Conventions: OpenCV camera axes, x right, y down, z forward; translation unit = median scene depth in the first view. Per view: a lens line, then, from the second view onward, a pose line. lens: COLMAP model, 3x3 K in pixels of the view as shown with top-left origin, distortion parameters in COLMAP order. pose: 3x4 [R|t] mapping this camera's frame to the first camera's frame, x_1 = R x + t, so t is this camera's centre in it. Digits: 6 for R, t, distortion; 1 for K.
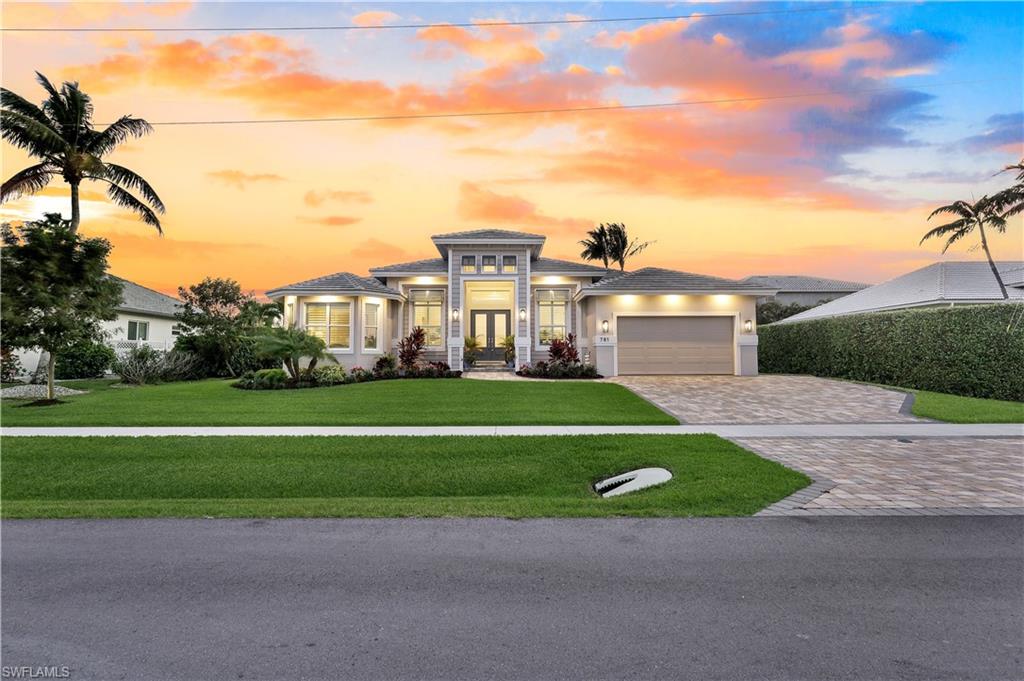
lens RADIAL K [[470.9, 0, 512.0], [0, 470.9, 340.5], [0, 0, 1]] dist [0.000674, -0.000072]
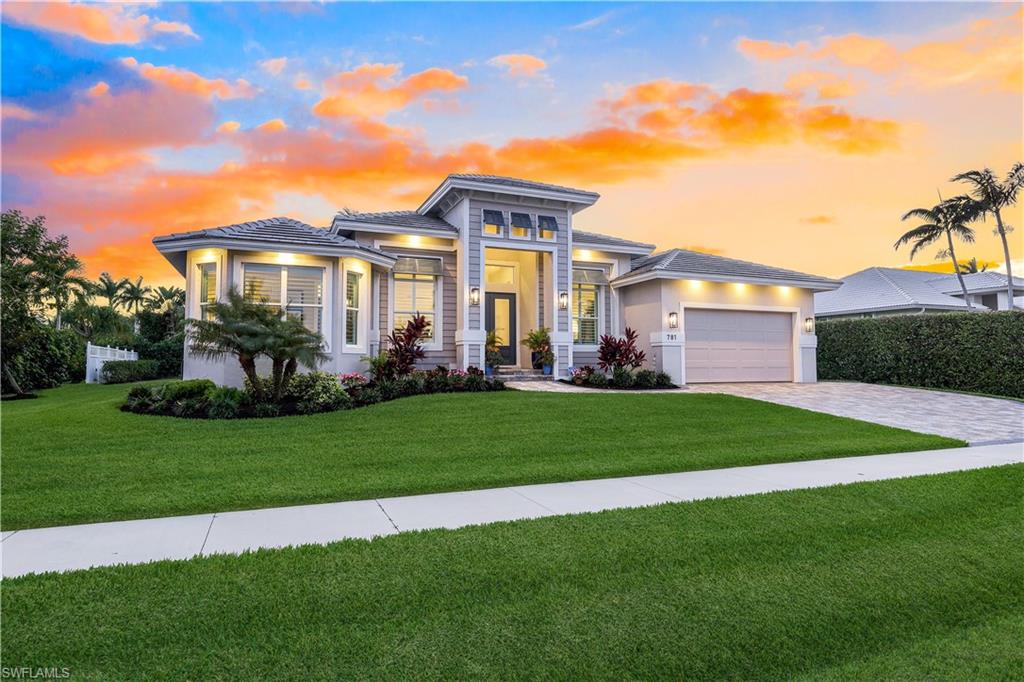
lens RADIAL K [[574.0, 0, 512.0], [0, 574.0, 341.0], [0, 0, 1]] dist [0.001457, 0.000335]
pose [[0.929488, 0.017366, 0.368444, -0.372141], [-0.016381, 0.999849, -0.005803, 0.013337], [-0.368490, -0.000642, 0.929632, 0.218962]]
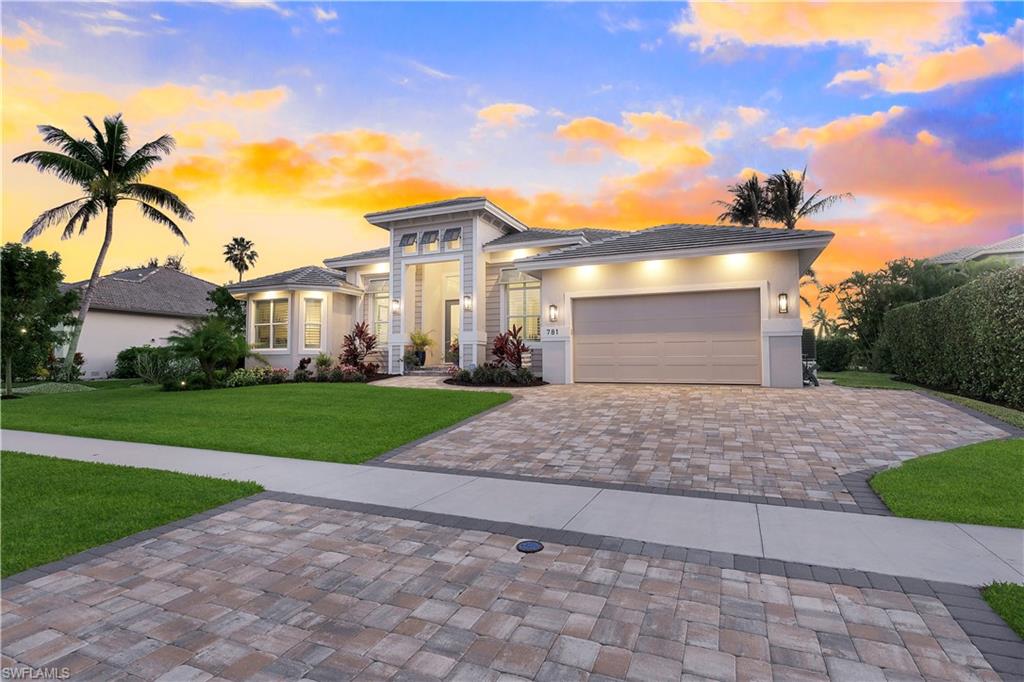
lens RADIAL K [[522.8, 0, 512.0], [0, 522.8, 341.0], [0, 0, 1]] dist [-0.000462, 0.000073]
pose [[0.908087, -0.017211, -0.418428, 0.449606], [0.017395, 0.999843, -0.003376, 0.012695], [0.418420, -0.004212, 0.908244, 0.249931]]
